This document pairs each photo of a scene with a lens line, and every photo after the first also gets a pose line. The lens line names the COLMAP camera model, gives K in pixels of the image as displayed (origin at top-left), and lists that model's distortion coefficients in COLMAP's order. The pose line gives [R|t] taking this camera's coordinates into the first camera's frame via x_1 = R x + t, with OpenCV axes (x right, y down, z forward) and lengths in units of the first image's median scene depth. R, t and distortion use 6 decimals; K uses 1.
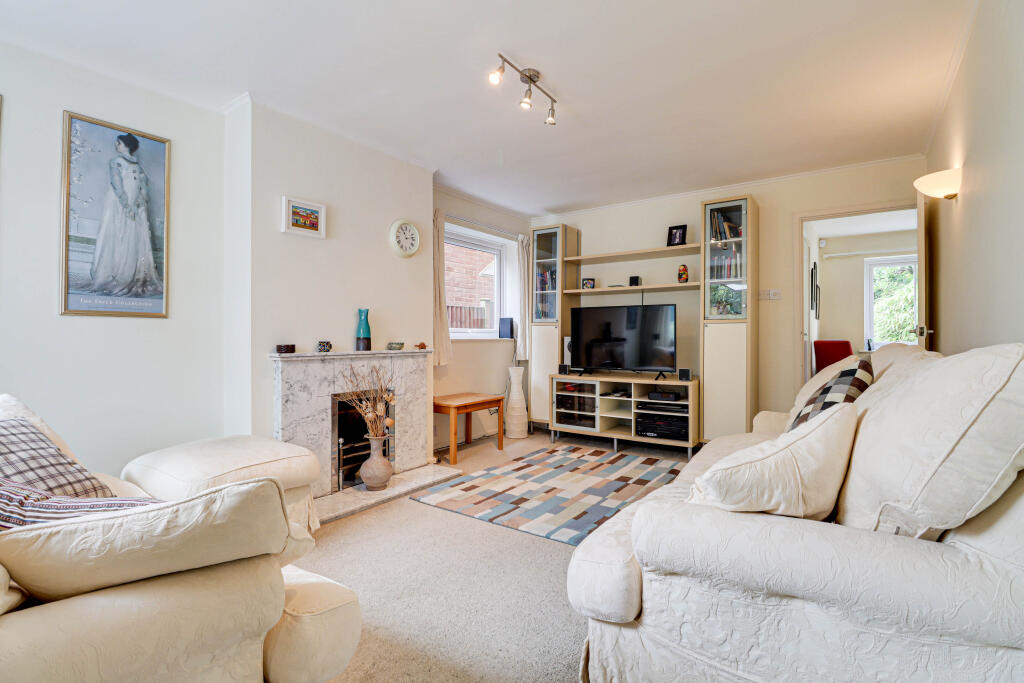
lens RADIAL K [[484.3, 0, 511.7], [0, 484.3, 339.6], [0, 0, 1]] dist [0.001547, 0.000100]
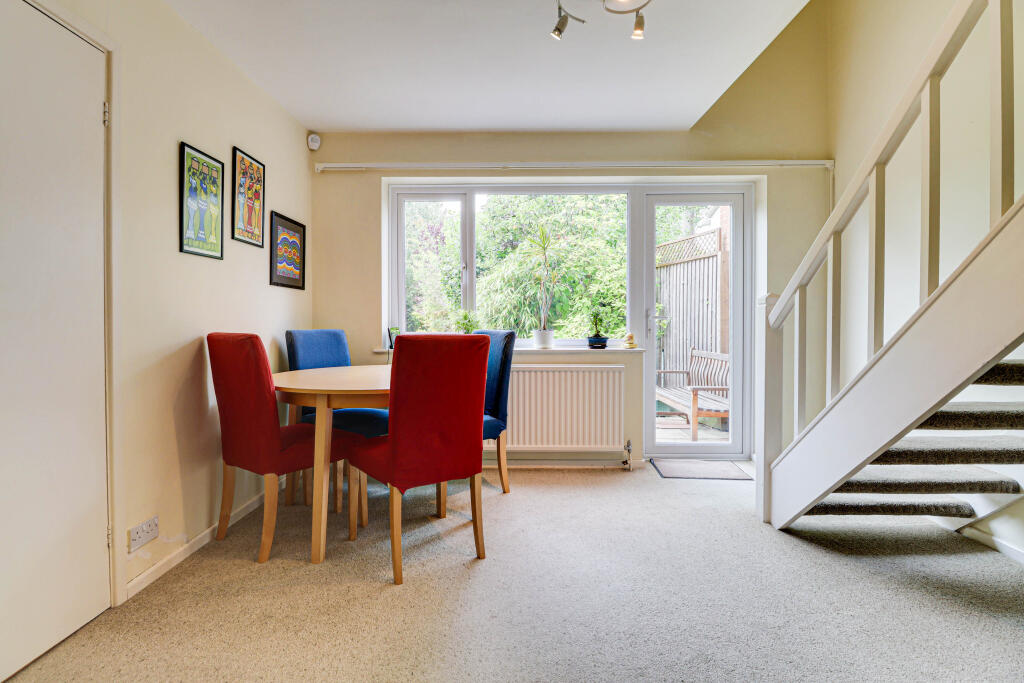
lens RADIAL K [[484.3, 0, 511.6], [0, 484.3, 334.4], [0, 0, 1]] dist [0.001547, 0.000100]
pose [[0.822963, -0.009523, 0.568015, 0.519643], [-0.002903, 0.999776, 0.020966, -0.006140], [-0.568088, -0.018903, 0.822751, 0.456730]]
